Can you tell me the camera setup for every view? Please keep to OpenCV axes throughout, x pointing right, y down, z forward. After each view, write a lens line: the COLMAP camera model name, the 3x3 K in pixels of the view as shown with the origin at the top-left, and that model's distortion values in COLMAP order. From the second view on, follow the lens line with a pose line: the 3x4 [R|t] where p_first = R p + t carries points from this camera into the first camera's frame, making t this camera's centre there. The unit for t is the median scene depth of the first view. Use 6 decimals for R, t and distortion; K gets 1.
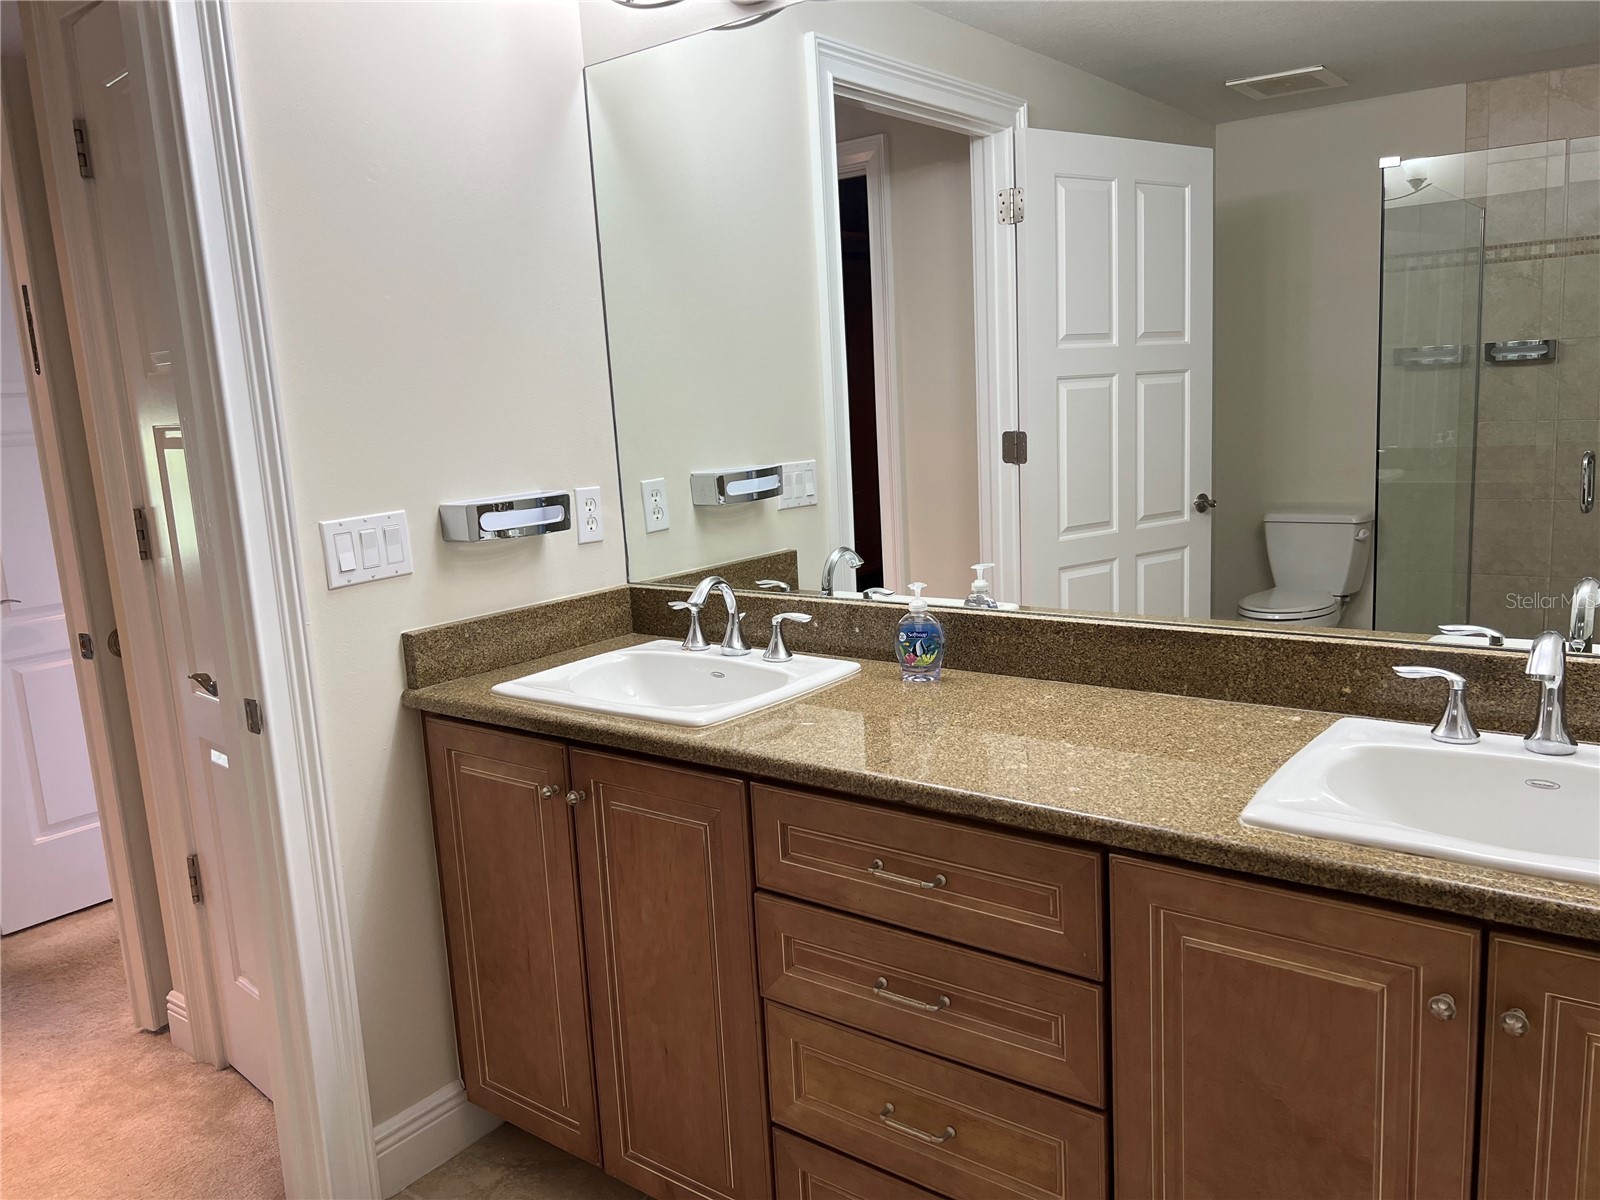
lens RADIAL K [[1193.9, 0, 801.3], [0, 1193.9, 603.1], [0, 0, 1]] dist [0.063757, -0.070154]
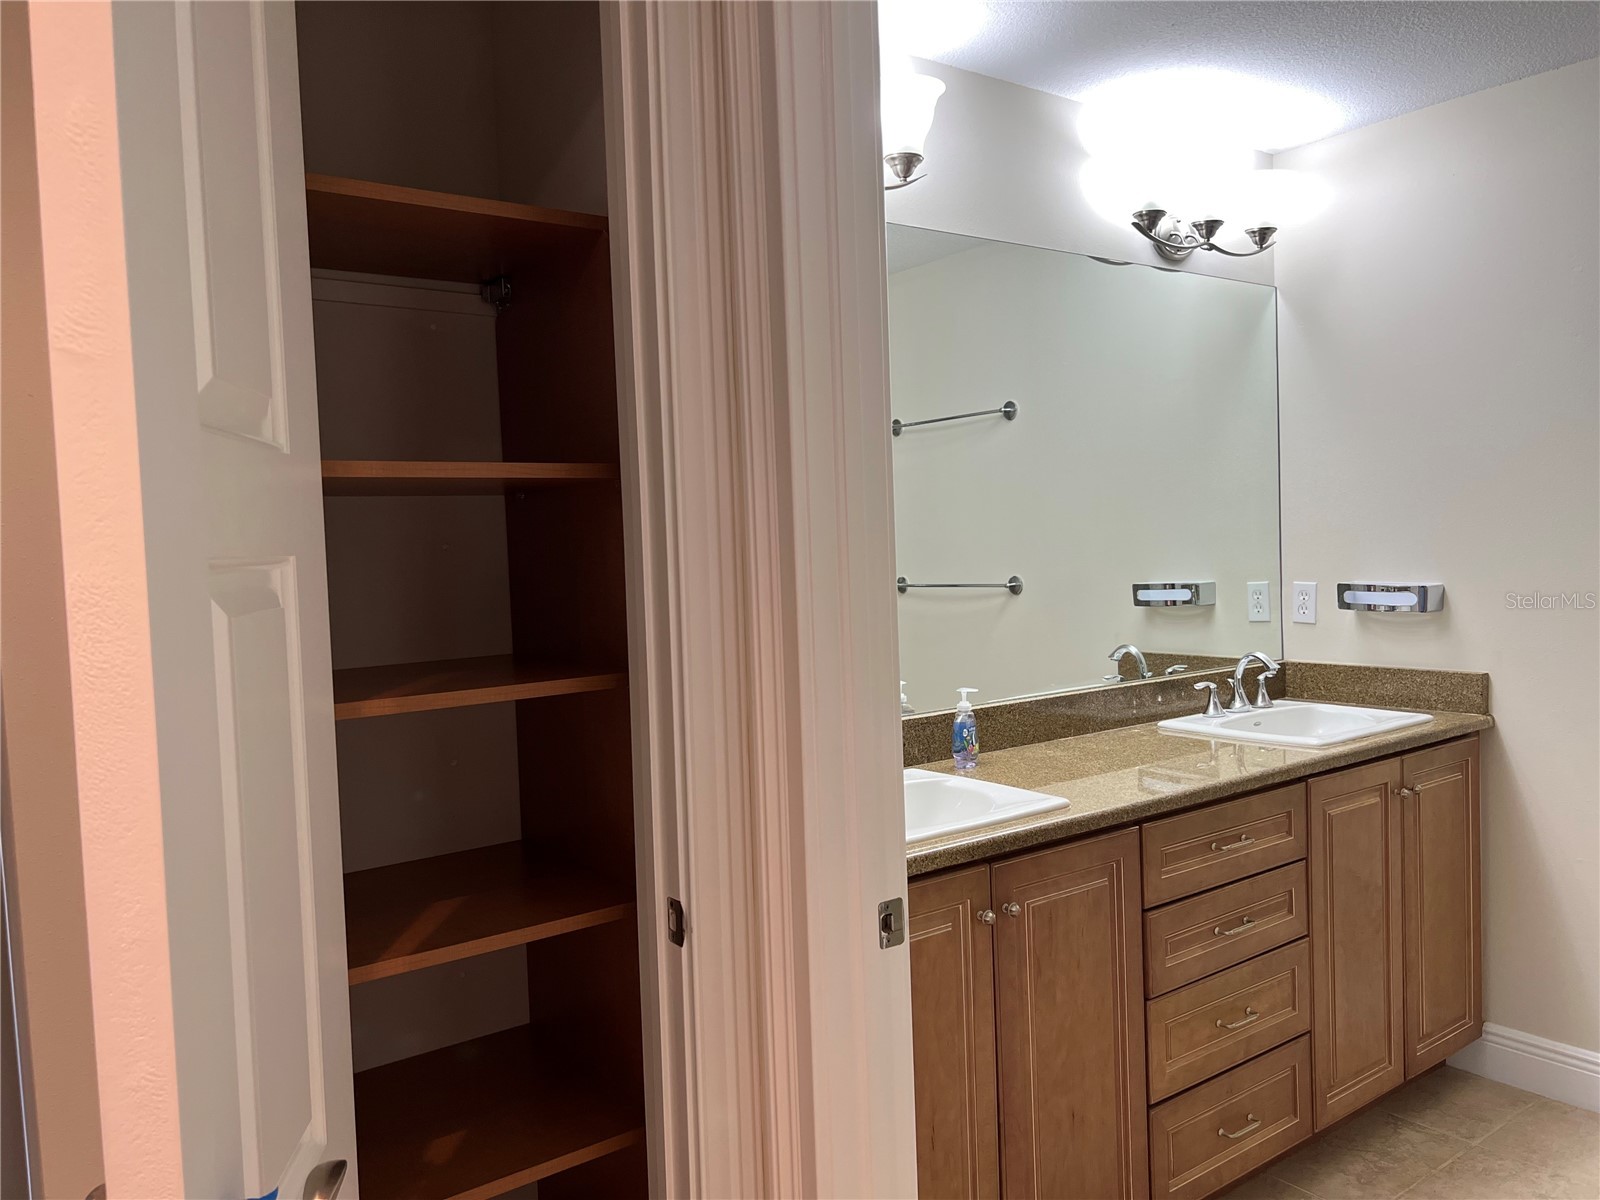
lens RADIAL K [[1193.9, 0, 800.3], [0, 1193.9, 597.8], [0, 0, 1]] dist [0.063757, -0.070154]
pose [[0.275865, -0.002538, 0.961193, -1.383282], [0.184932, 0.981454, -0.050484, -0.094019], [-0.943238, 0.191682, 0.271218, 0.939943]]
